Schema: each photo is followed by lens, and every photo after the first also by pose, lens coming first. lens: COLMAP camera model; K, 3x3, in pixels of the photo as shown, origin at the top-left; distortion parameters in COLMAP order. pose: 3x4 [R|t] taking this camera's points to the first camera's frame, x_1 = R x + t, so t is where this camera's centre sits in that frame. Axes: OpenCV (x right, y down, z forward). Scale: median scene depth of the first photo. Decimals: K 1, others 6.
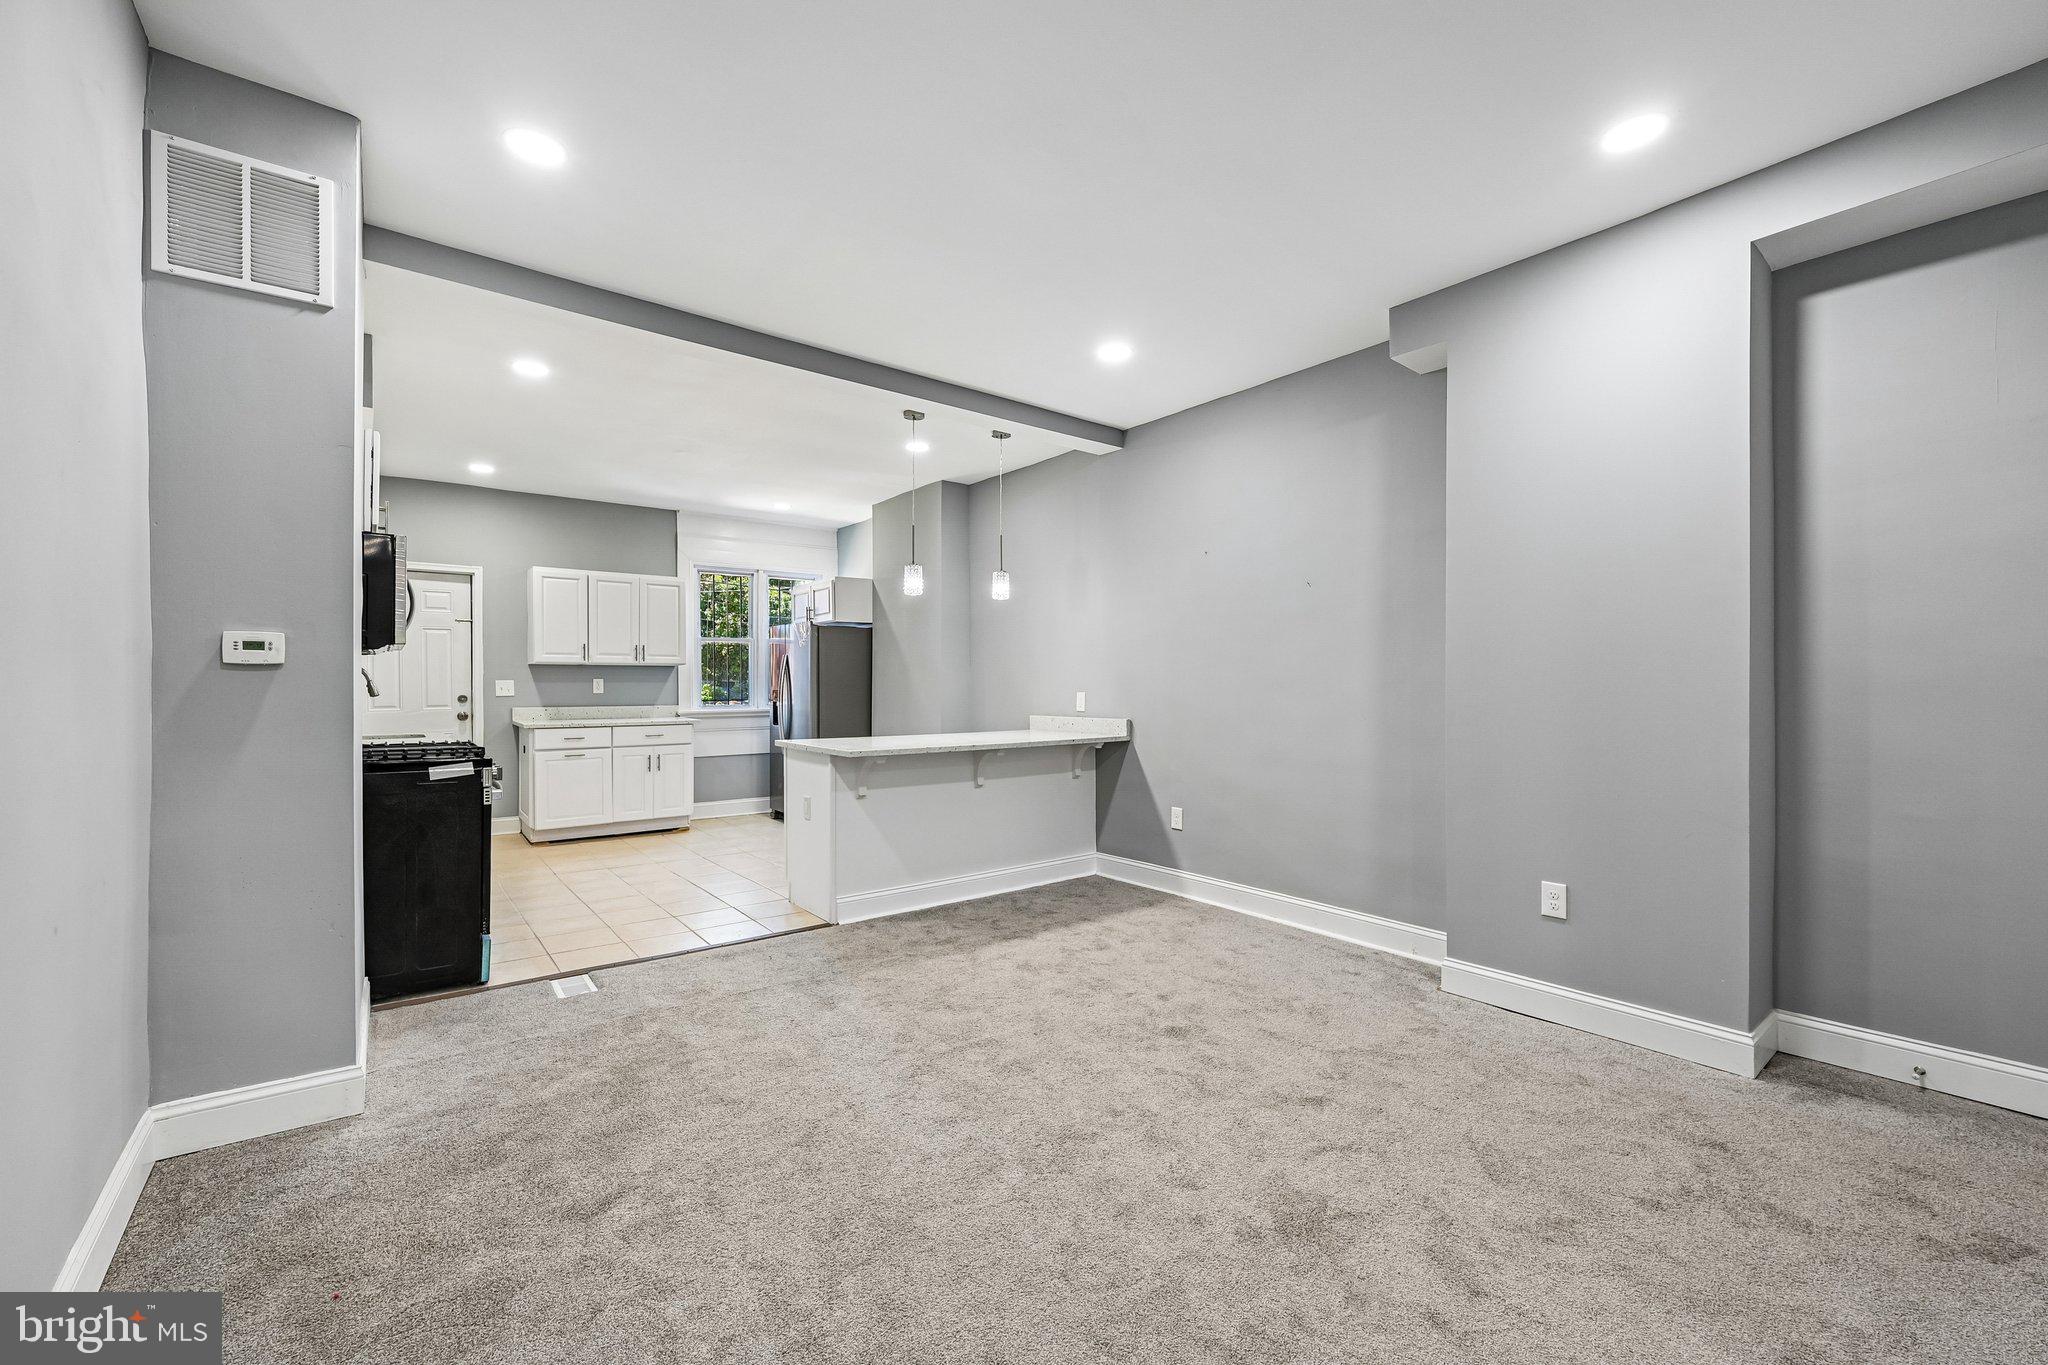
lens RADIAL K [[819.6, 0, 1043.1], [0, 819.6, 689.8], [0, 0, 1]] dist [-0.000452, -0.000522]
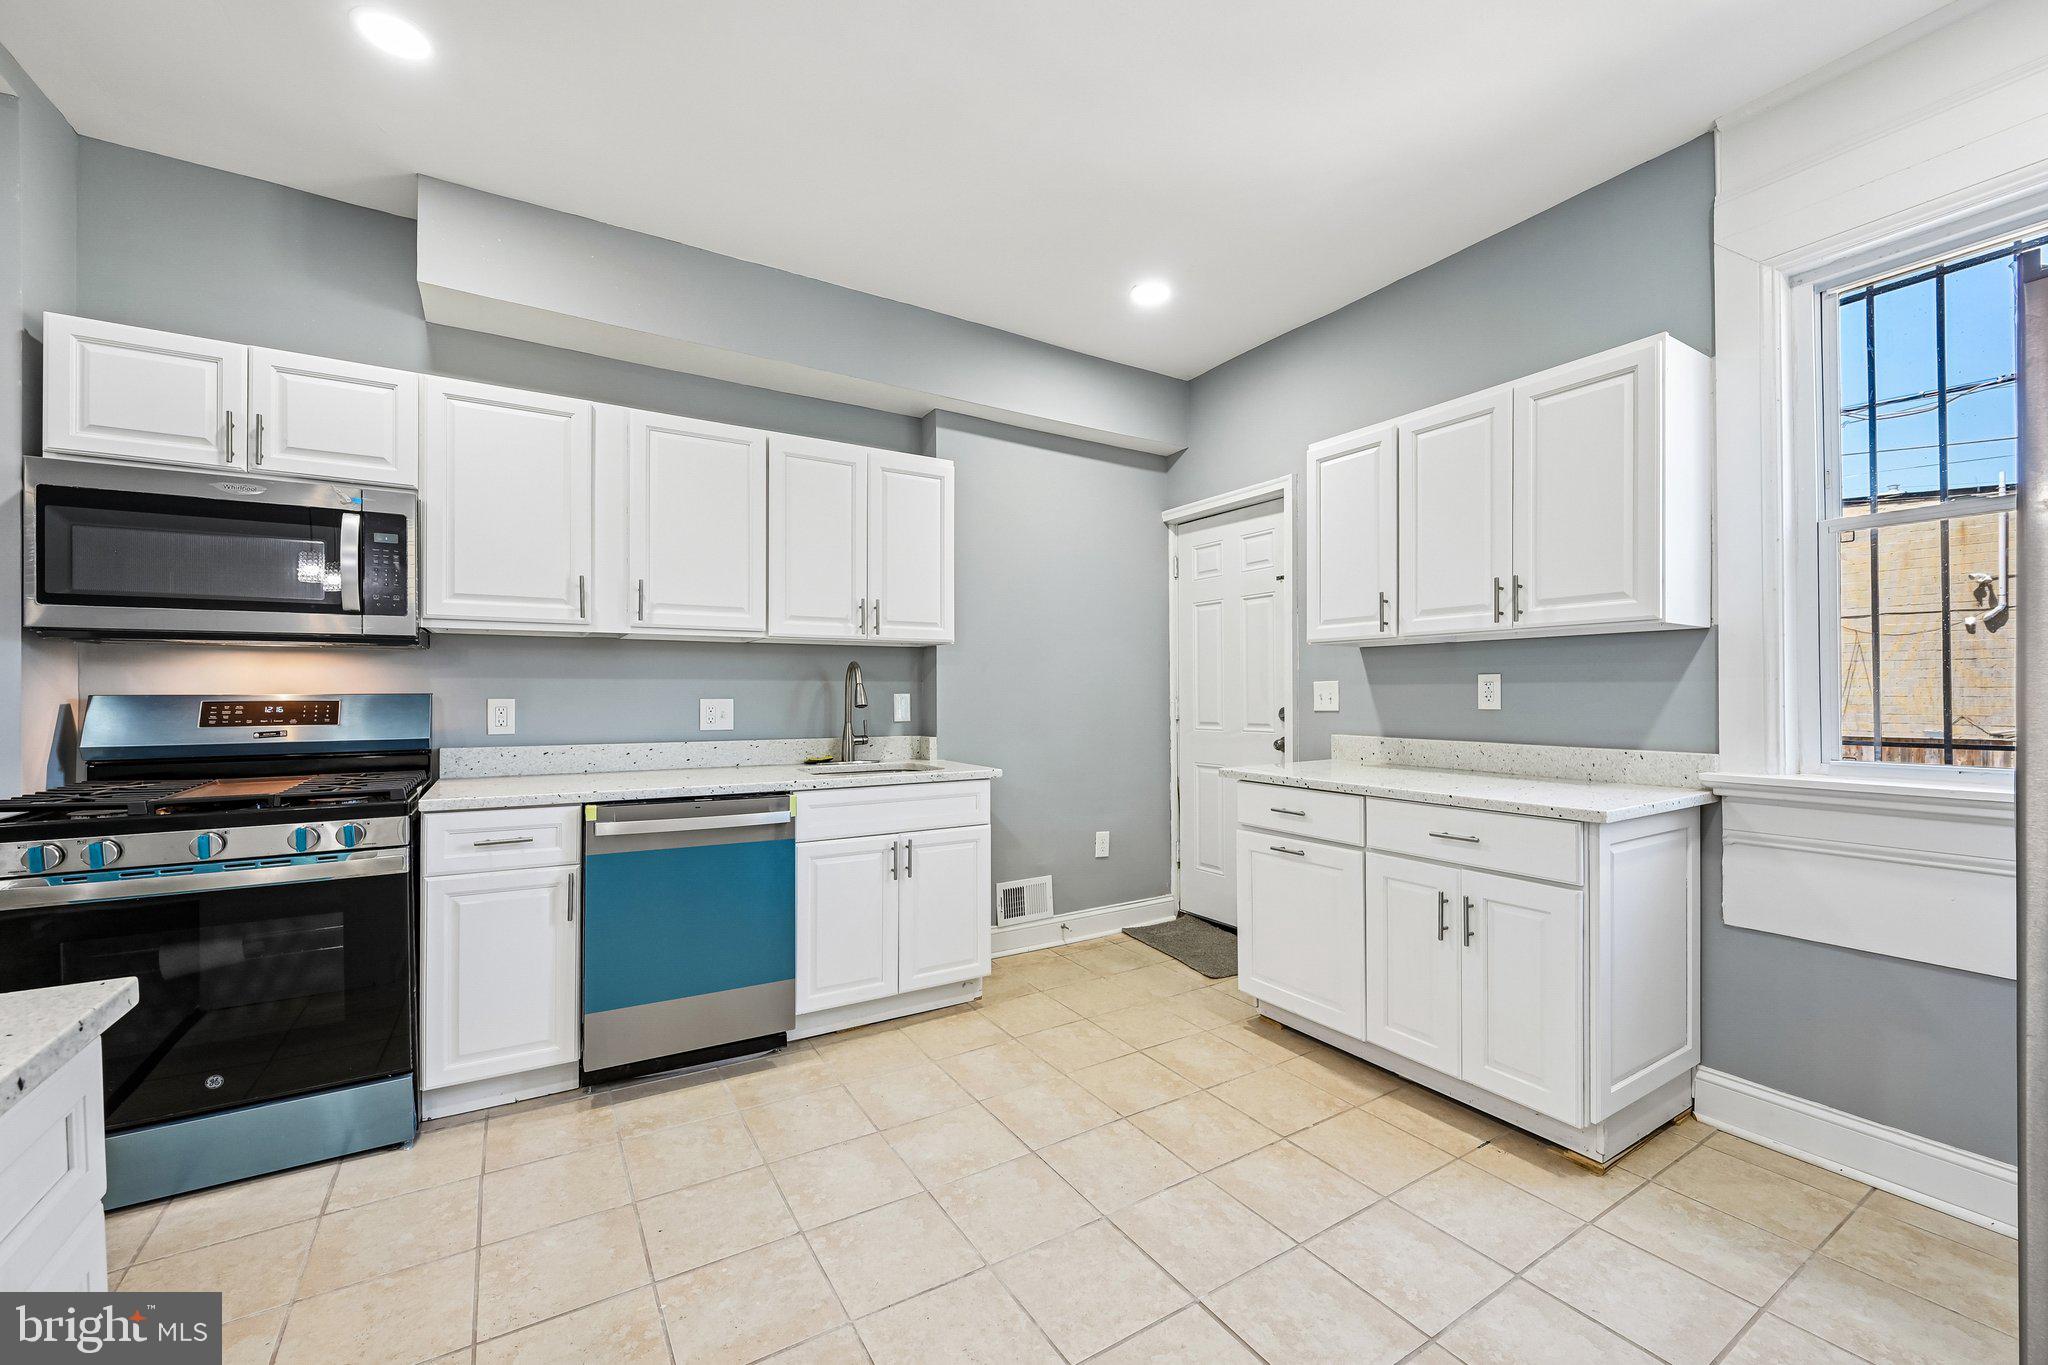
lens RADIAL K [[819.6, 0, 1027.9], [0, 819.6, 696.4], [0, 0, 1]] dist [-0.000452, -0.000522]
pose [[-0.124794, 0.005753, -0.992166, -0.143476], [-0.004987, 0.999967, 0.006425, -0.005099], [0.992170, 0.005750, -0.124761, 1.079885]]
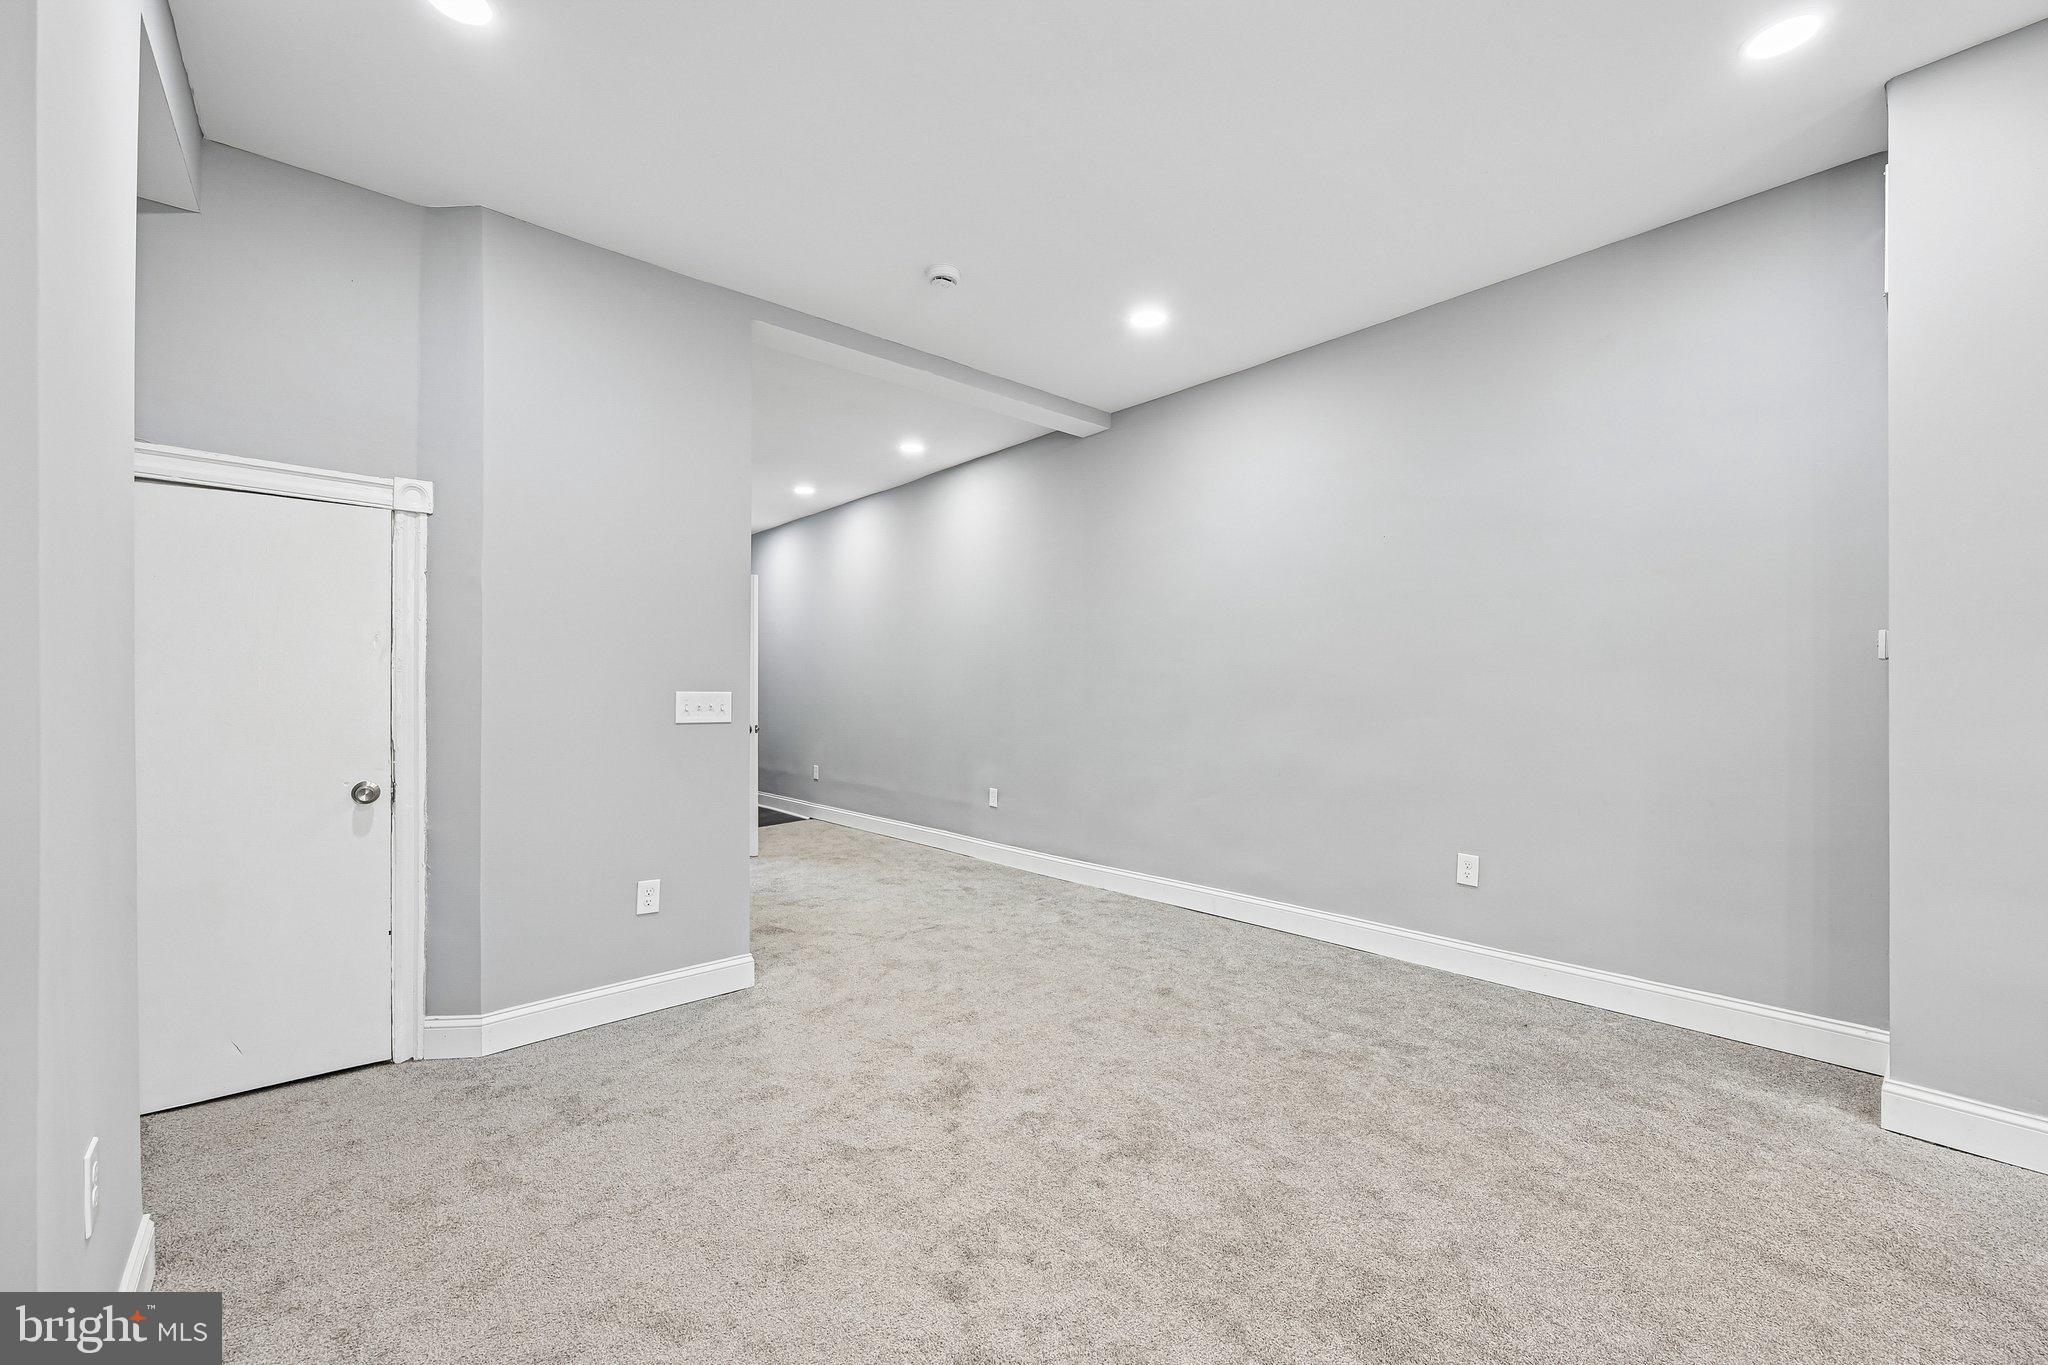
lens RADIAL K [[819.6, 0, 1041.7], [0, 819.6, 682.5], [0, 0, 1]] dist [-0.000452, -0.000522]
pose [[-0.998420, 0.001608, -0.056171, 0.087084], [0.001593, 0.999999, 0.000311, -0.003103], [0.056172, 0.000221, -0.998421, 0.824397]]
